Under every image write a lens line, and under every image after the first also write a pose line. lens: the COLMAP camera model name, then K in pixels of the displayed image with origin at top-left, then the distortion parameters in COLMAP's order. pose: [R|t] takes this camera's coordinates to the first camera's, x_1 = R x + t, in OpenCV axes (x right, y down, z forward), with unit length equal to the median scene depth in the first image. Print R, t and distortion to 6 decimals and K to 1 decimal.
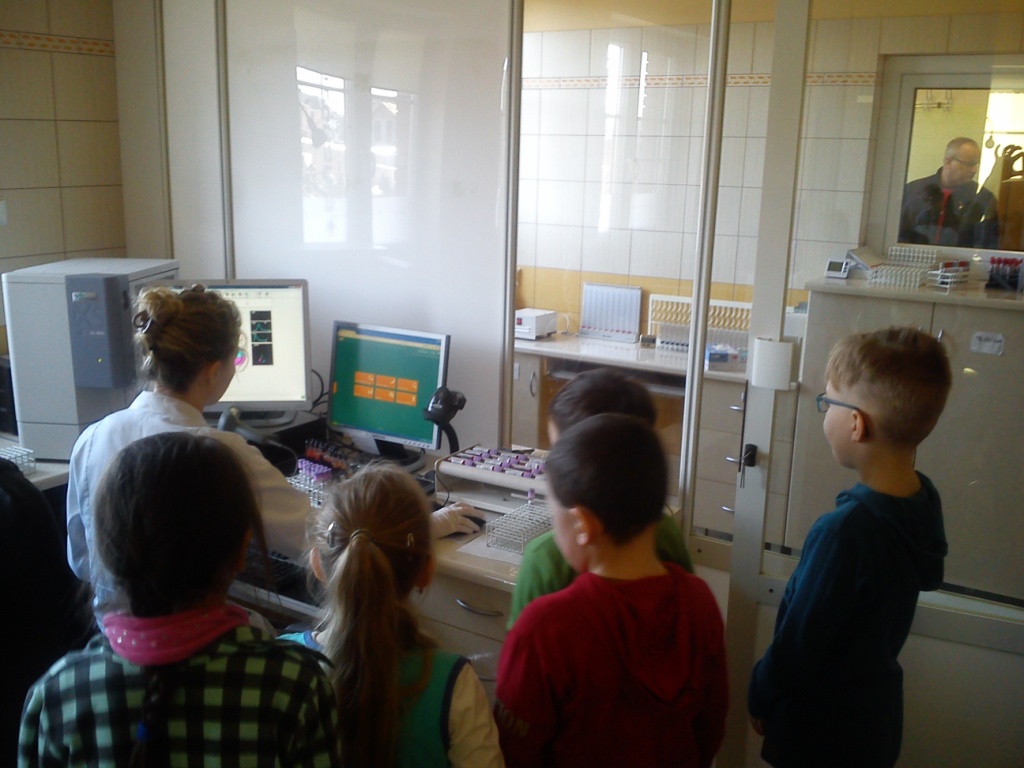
lens RADIAL K [[1038.8, 0, 530.9], [0, 1038.8, 420.1], [0, 0, 1]] dist [0.089760, -0.364768]
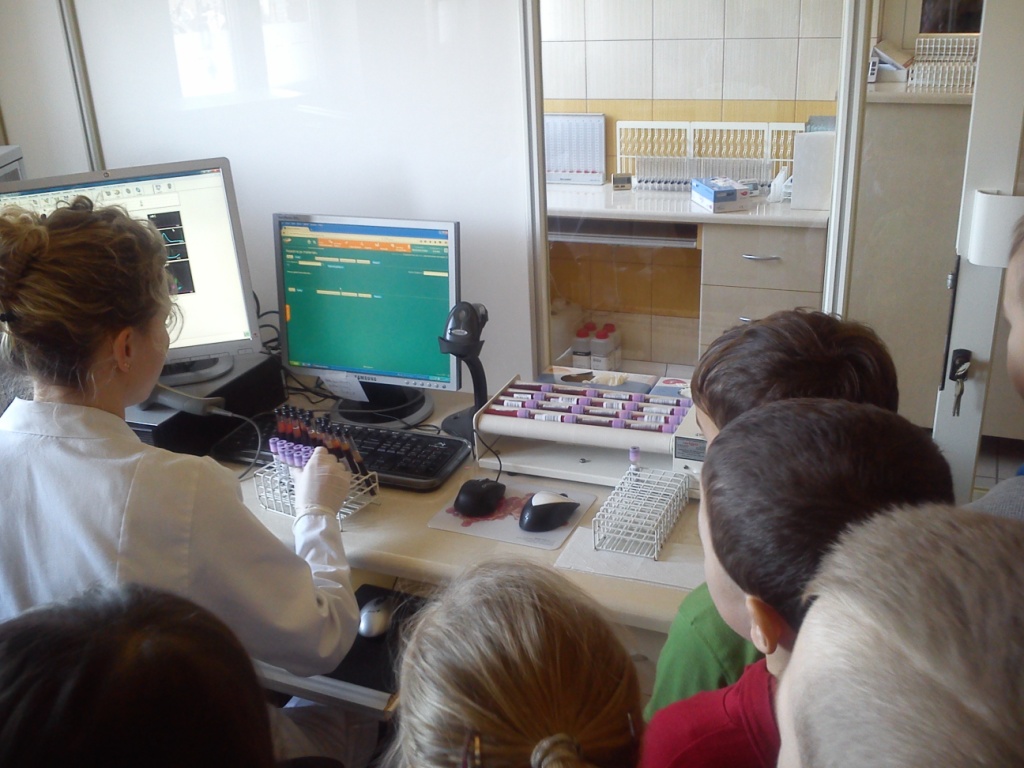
lens RADIAL K [[1038.8, 0, 530.9], [0, 1038.8, 420.1], [0, 0, 1]] dist [0.089760, -0.364768]
pose [[0.985667, -0.126606, 0.111498, -0.118398], [0.106937, 0.980054, 0.167505, -0.061123], [-0.130481, -0.153181, 0.979546, 0.299344]]
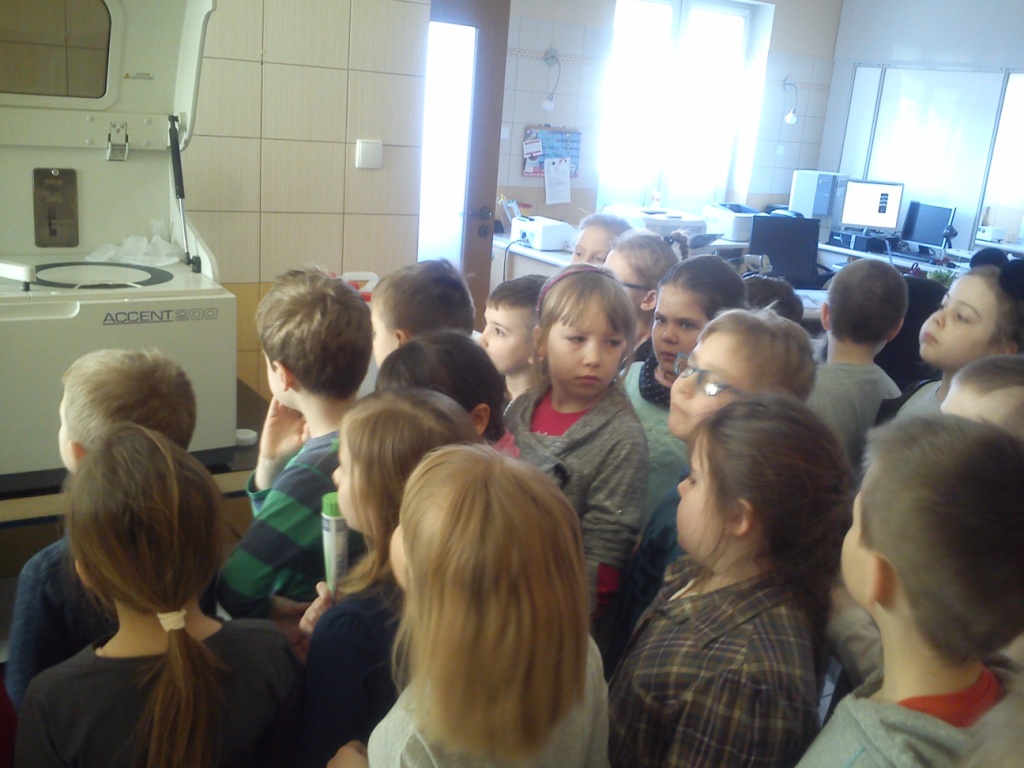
lens RADIAL K [[1038.8, 0, 530.9], [0, 1038.8, 420.1], [0, 0, 1]] dist [0.089760, -0.364768]
pose [[0.901078, 0.176447, -0.396138, 0.092837], [-0.174808, 0.983767, 0.040560, 0.524980], [0.396864, 0.032701, 0.917295, -1.836856]]
